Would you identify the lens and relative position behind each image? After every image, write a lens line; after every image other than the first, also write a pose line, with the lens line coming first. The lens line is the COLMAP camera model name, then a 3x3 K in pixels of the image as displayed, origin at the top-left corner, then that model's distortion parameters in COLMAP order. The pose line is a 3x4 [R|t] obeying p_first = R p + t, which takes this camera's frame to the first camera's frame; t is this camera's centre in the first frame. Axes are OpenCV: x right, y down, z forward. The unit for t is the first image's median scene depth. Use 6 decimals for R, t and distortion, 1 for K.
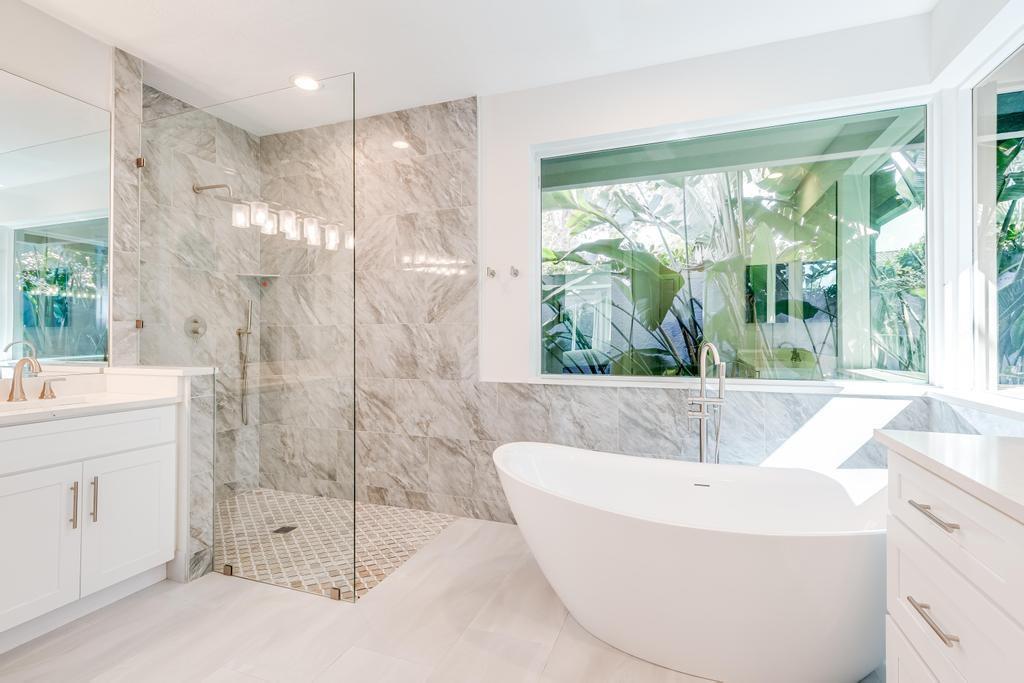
lens RADIAL K [[483.7, 0, 583.4], [0, 483.7, 330.8], [0, 0, 1]] dist [0.002656, 0.000157]
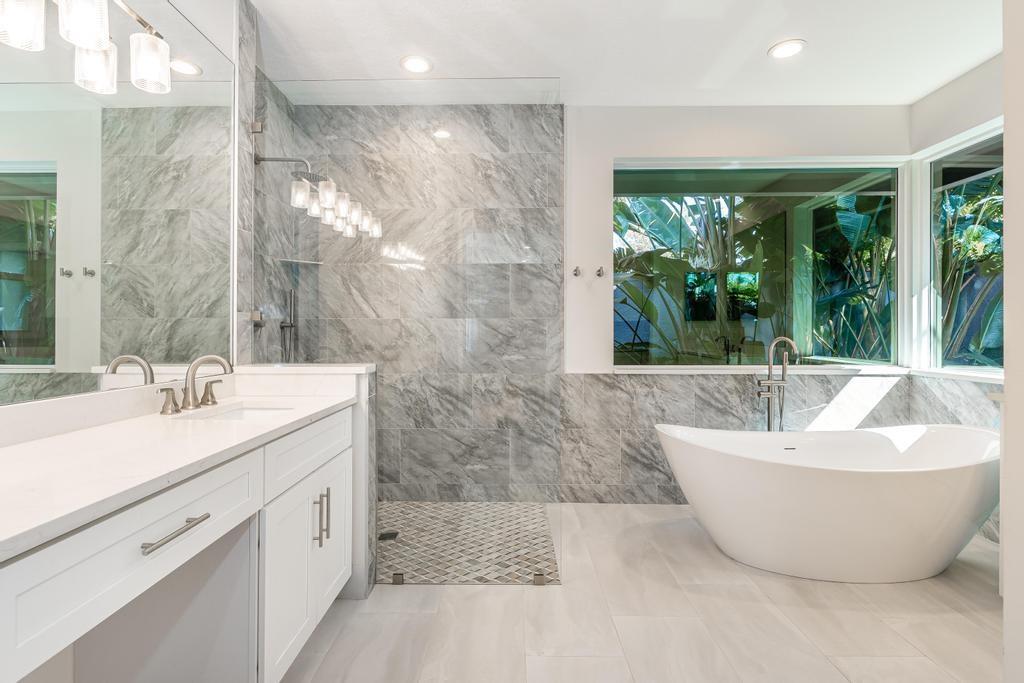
lens RADIAL K [[485.3, 0, 512.6], [0, 485.3, 327.9], [0, 0, 1]] dist [-0.000521, -0.000028]
pose [[0.942849, 0.004724, 0.333186, -0.675725], [-0.006135, 0.999976, 0.003184, 0.001907], [-0.333163, -0.005046, 0.942856, 0.033289]]
